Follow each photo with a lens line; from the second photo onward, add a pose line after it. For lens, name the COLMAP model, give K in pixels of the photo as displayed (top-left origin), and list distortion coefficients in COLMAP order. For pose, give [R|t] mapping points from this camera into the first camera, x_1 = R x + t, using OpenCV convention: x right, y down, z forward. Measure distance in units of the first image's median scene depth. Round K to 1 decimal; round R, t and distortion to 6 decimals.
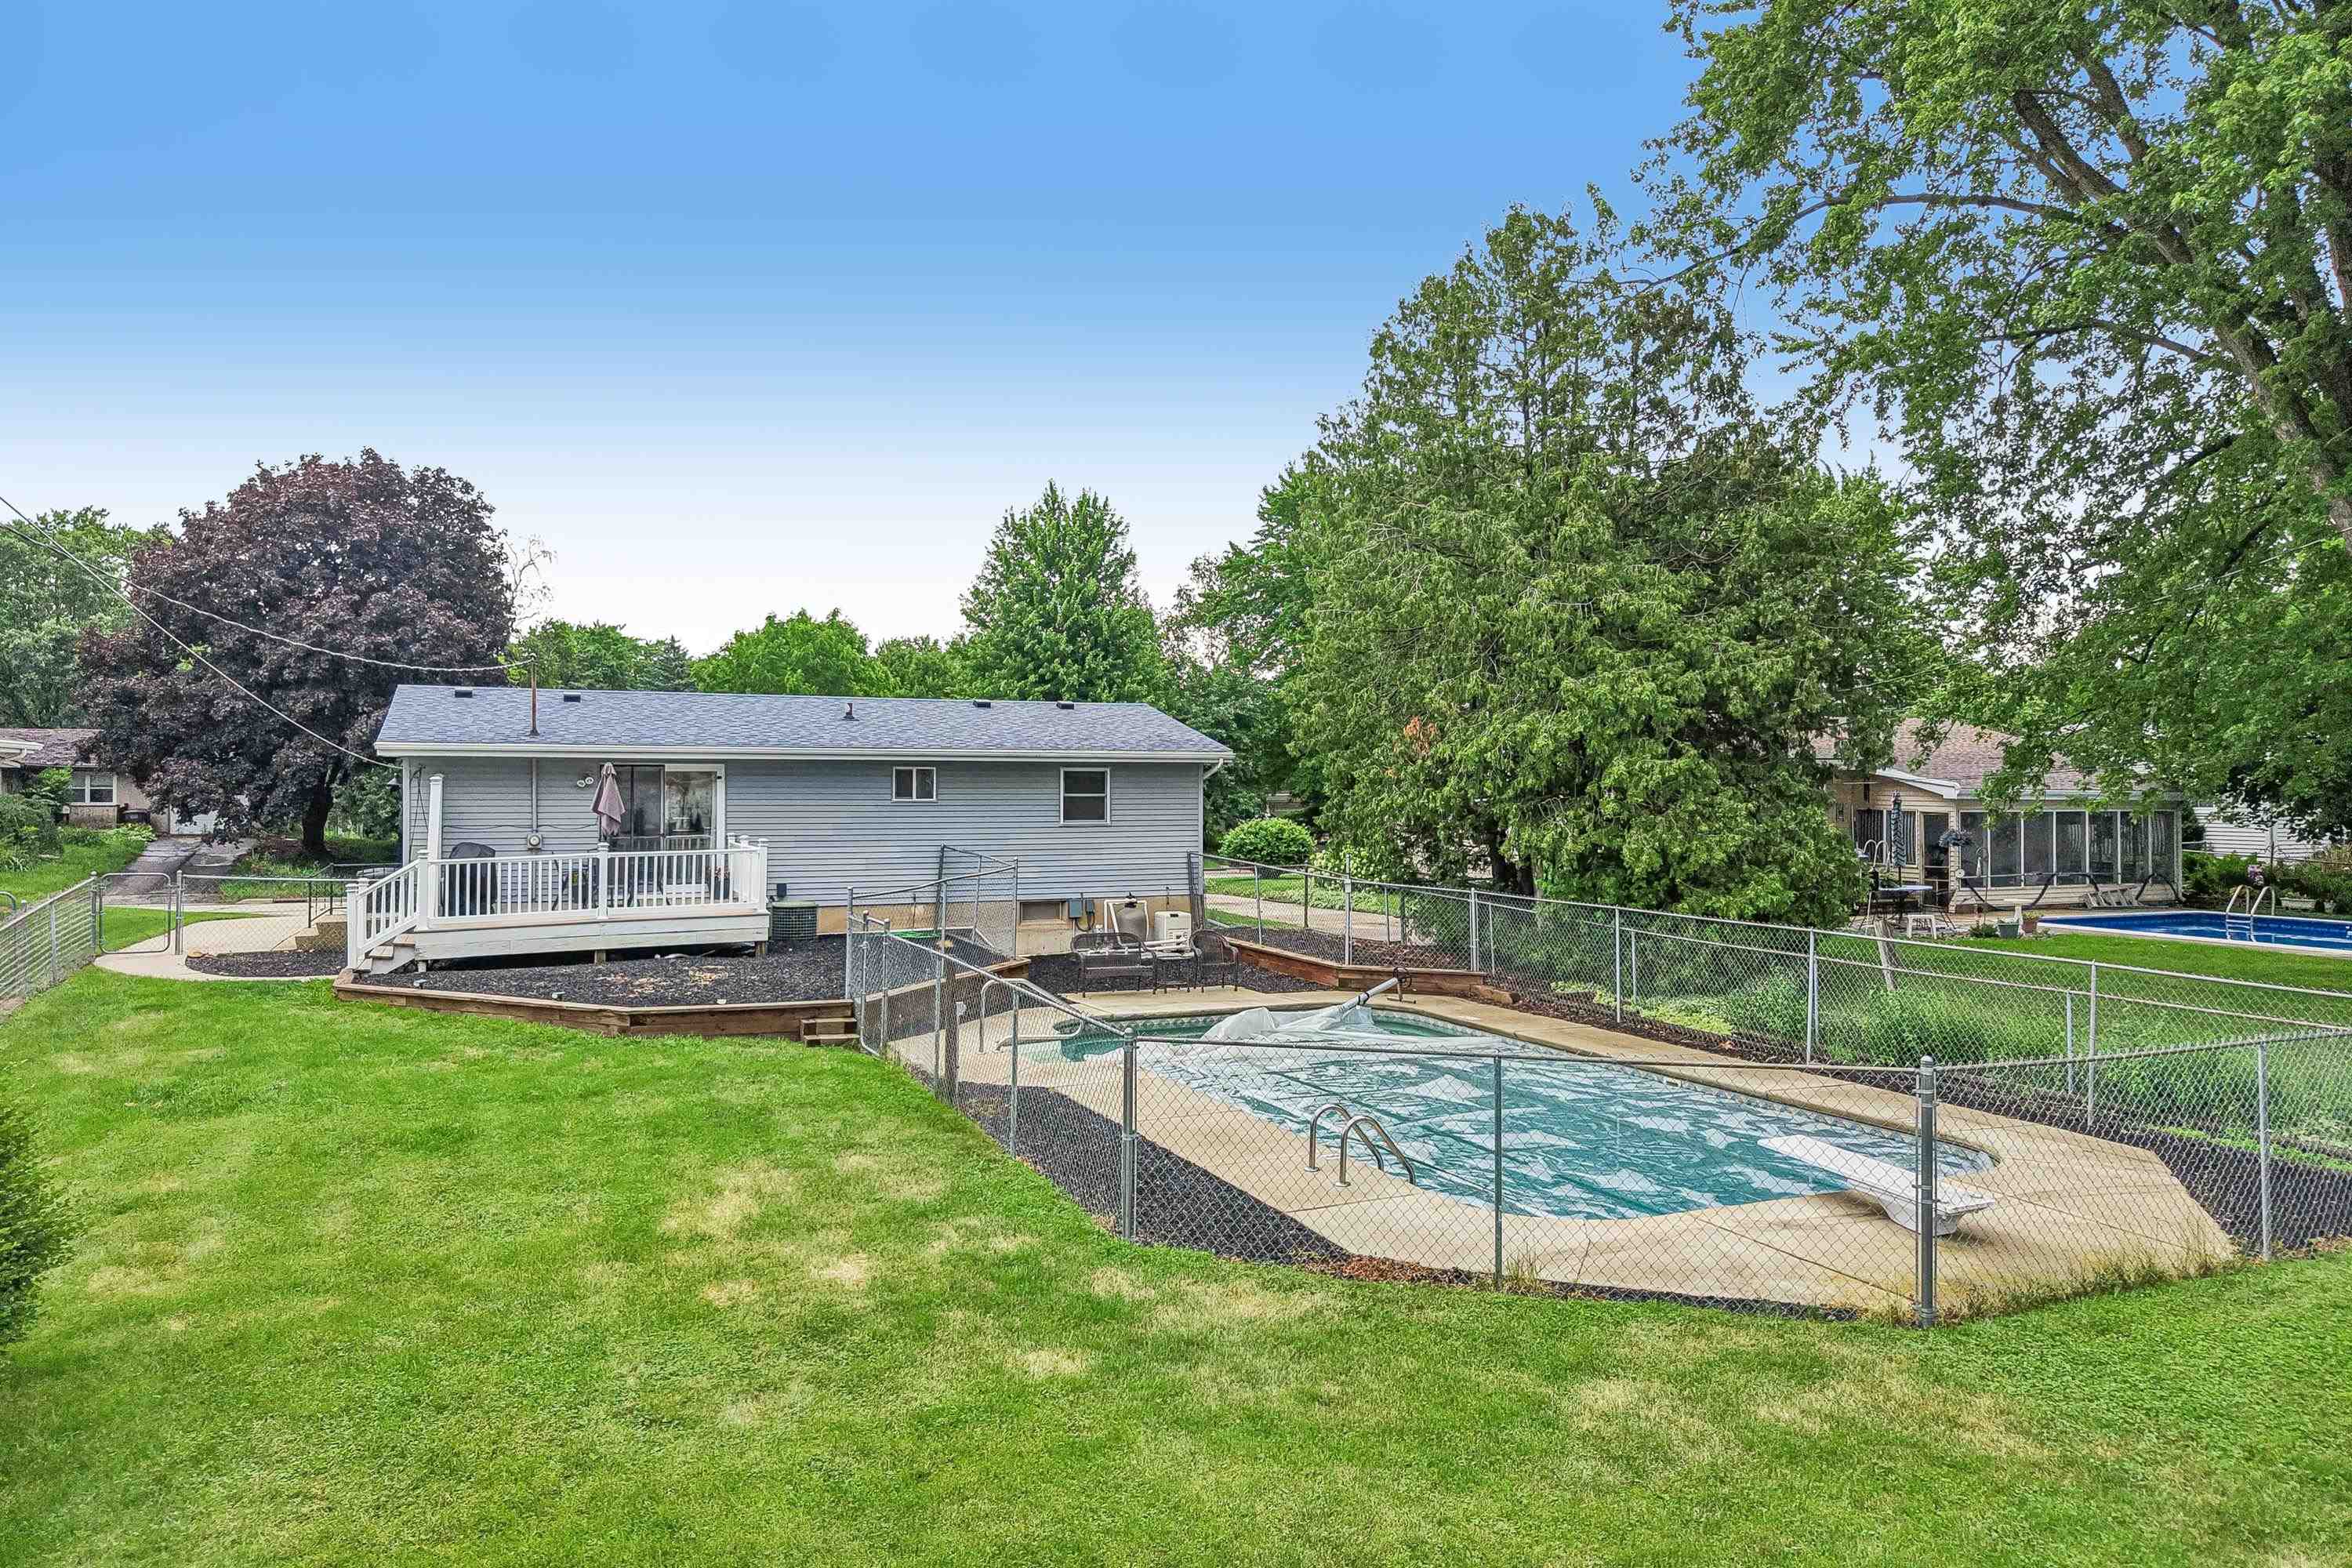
lens RADIAL K [[1572.1, 0, 1168.1], [0, 1572.1, 828.4], [0, 0, 1]] dist [0.023641, -0.039880]
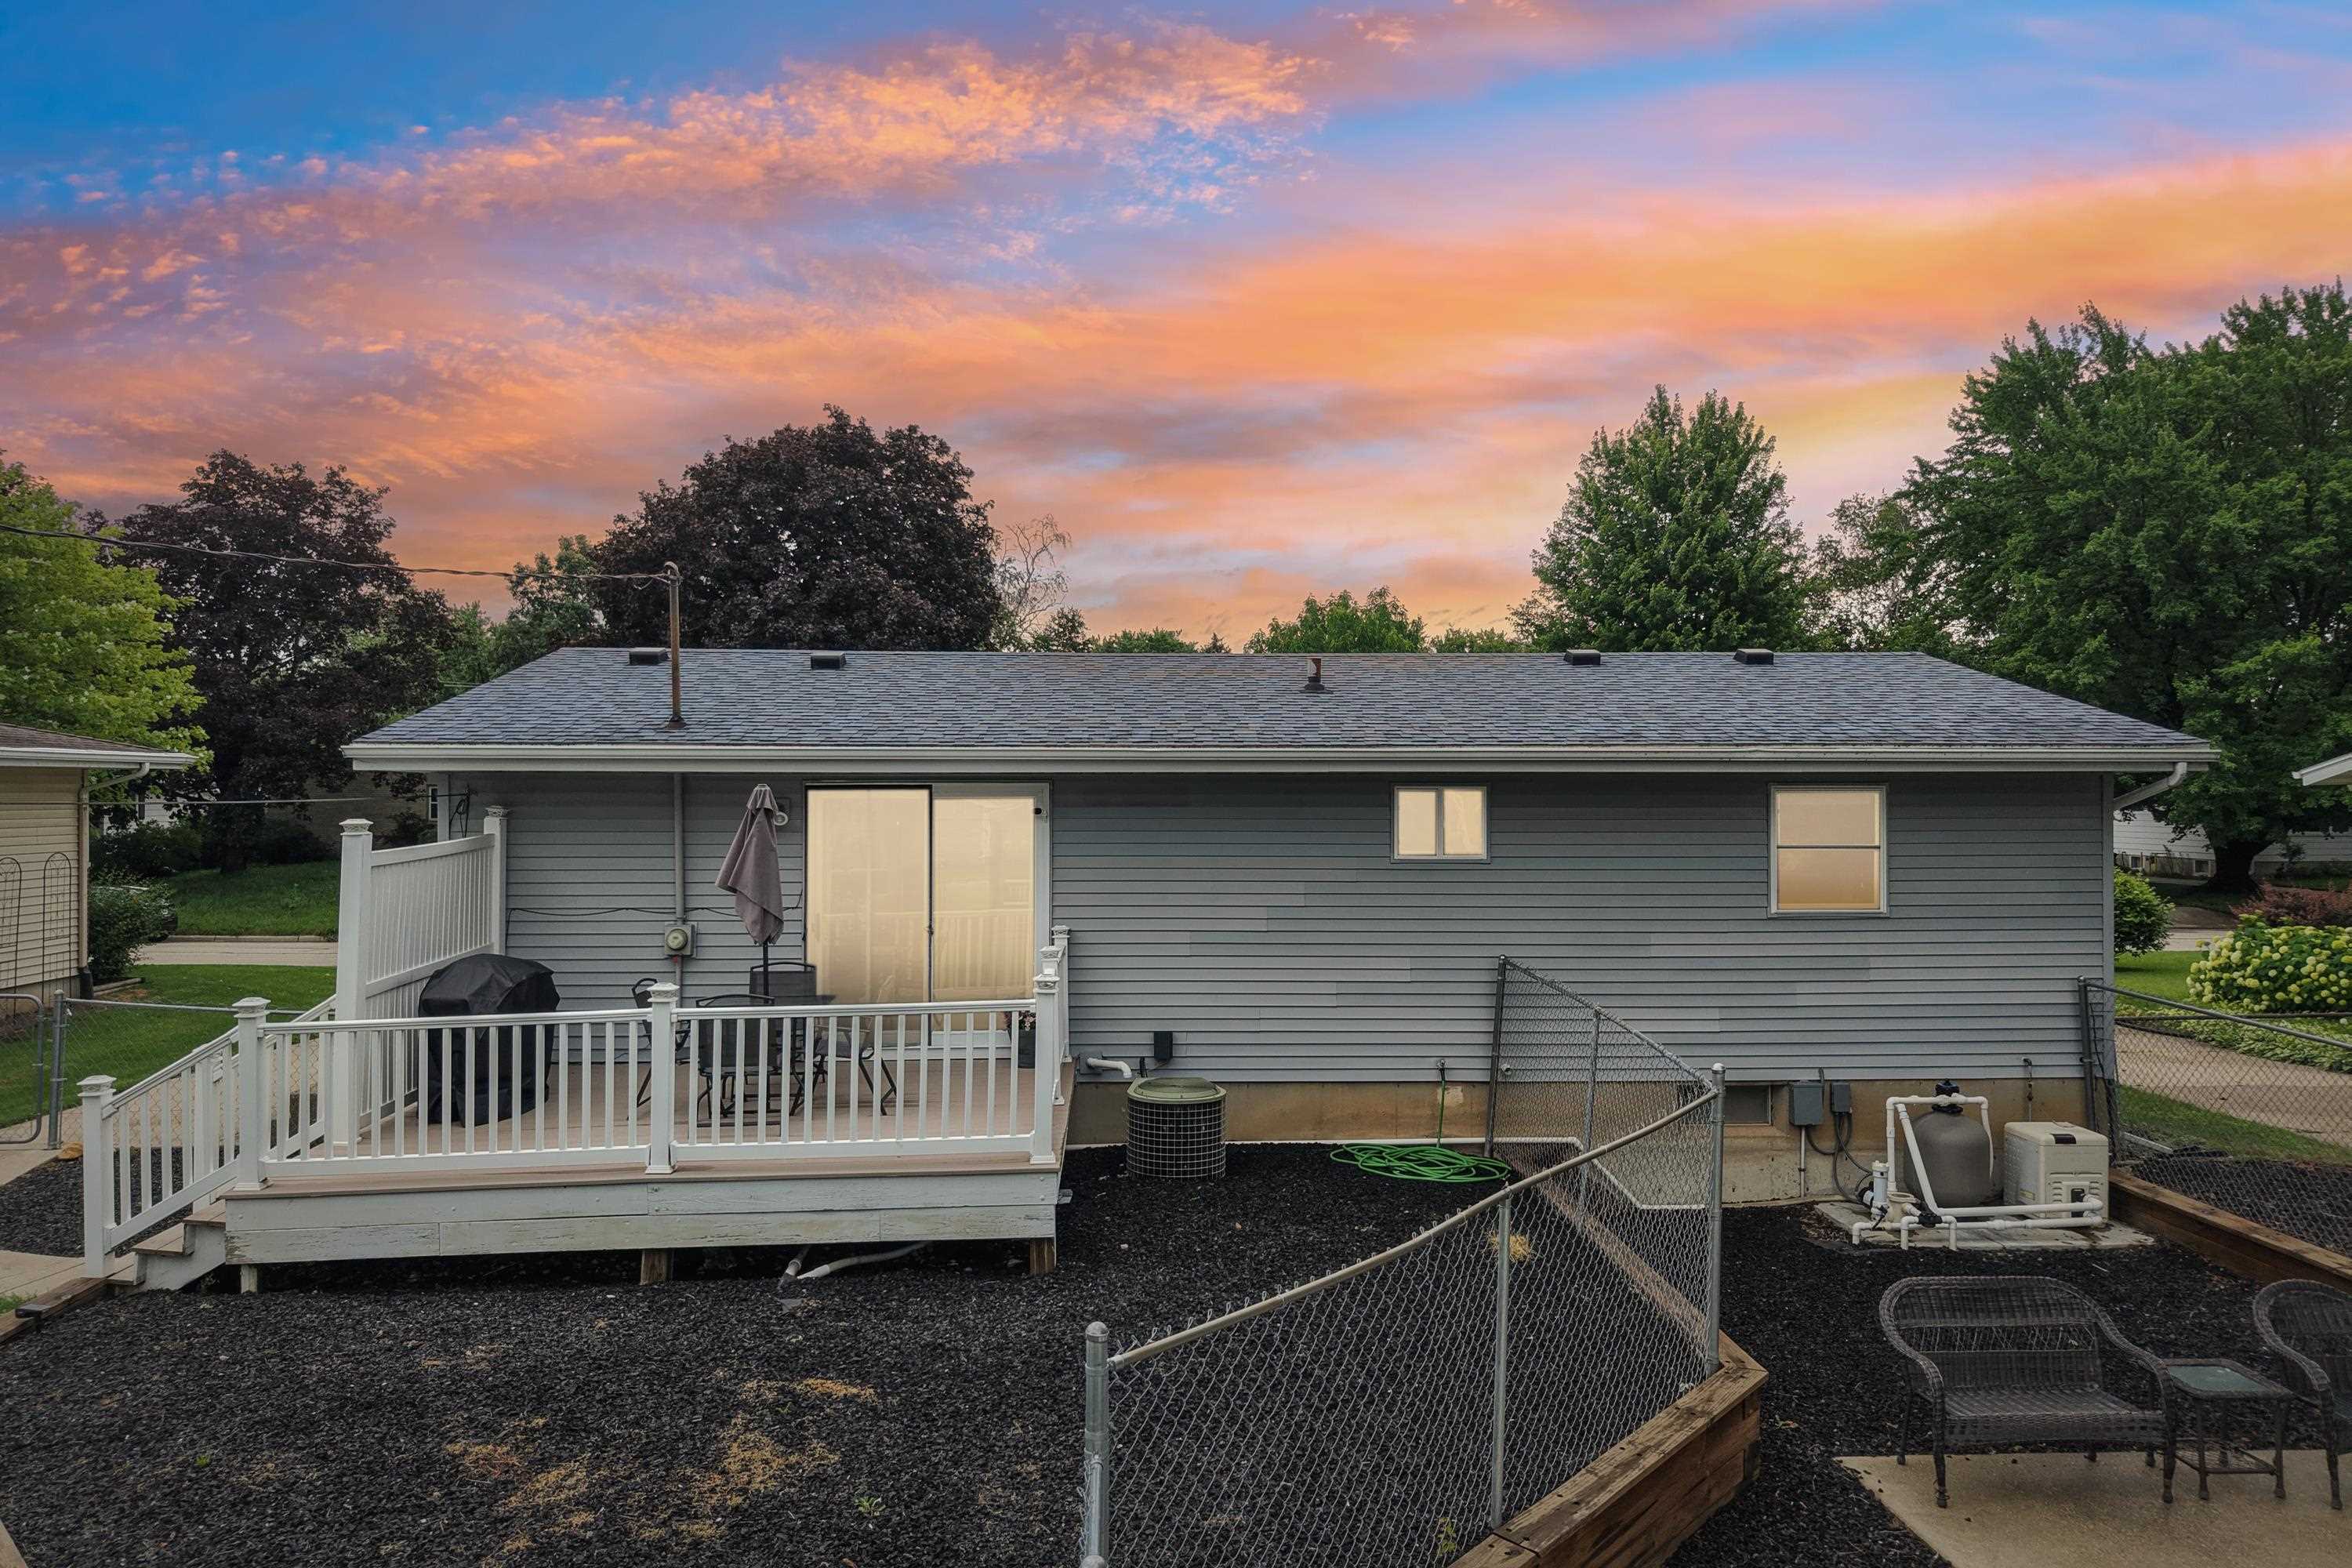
lens RADIAL K [[1572.1, 0, 1177.5], [0, 1572.1, 791.4], [0, 0, 1]] dist [0.023641, -0.039880]
pose [[0.939336, -0.000695, -0.342996, -0.034373], [-0.008188, 0.999668, -0.024448, -0.012042], [0.342899, 0.025773, 0.939019, 0.241985]]
